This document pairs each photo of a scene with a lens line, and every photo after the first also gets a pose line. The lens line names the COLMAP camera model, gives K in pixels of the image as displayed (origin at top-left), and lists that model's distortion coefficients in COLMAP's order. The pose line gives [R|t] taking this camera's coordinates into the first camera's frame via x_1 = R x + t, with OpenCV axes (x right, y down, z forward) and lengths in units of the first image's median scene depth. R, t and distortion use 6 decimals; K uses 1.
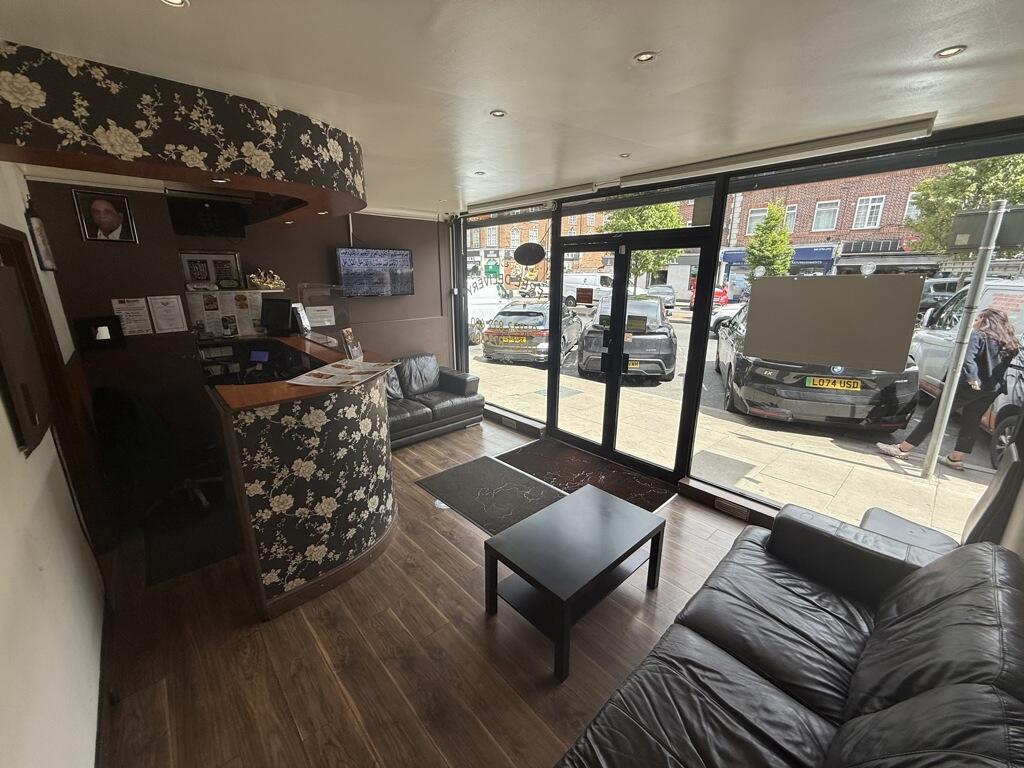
lens RADIAL K [[407.6, 0, 509.9], [0, 407.6, 381.8], [0, 0, 1]] dist [-0.000065, -0.000638]
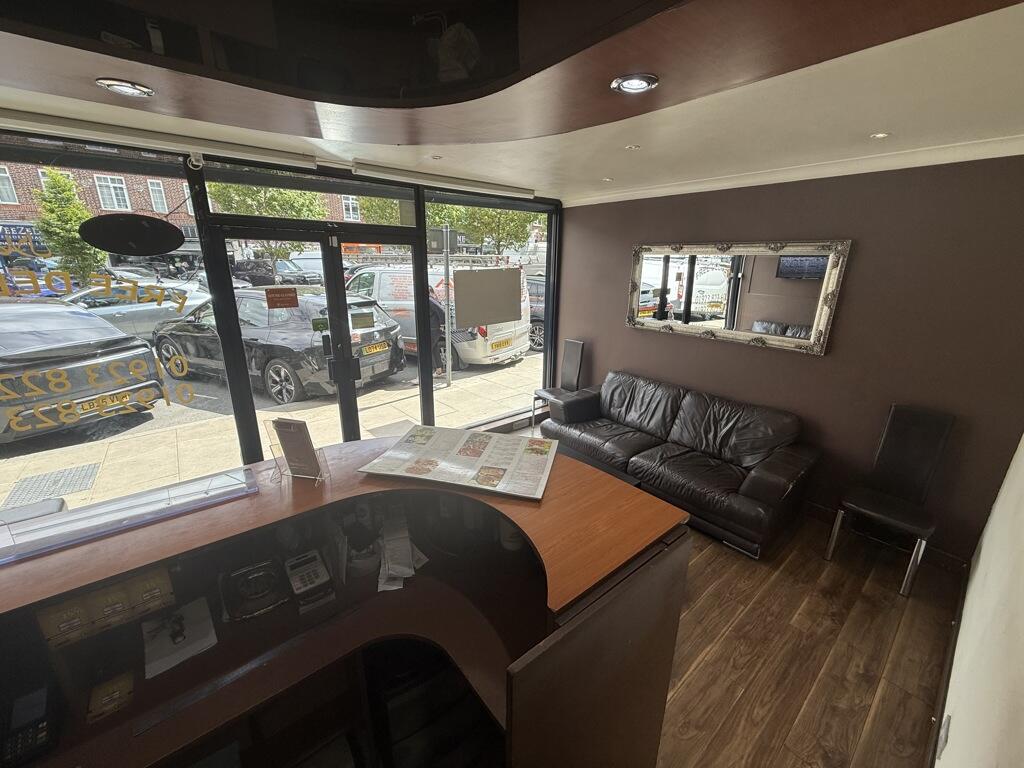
lens RADIAL K [[407.6, 0, 509.4], [0, 407.6, 380.6], [0, 0, 1]] dist [-0.000065, -0.000638]
pose [[0.048979, -0.283632, 0.957681, -0.645173], [0.249207, 0.931978, 0.263275, -0.187050], [-0.967211, 0.225766, 0.116330, 0.618346]]
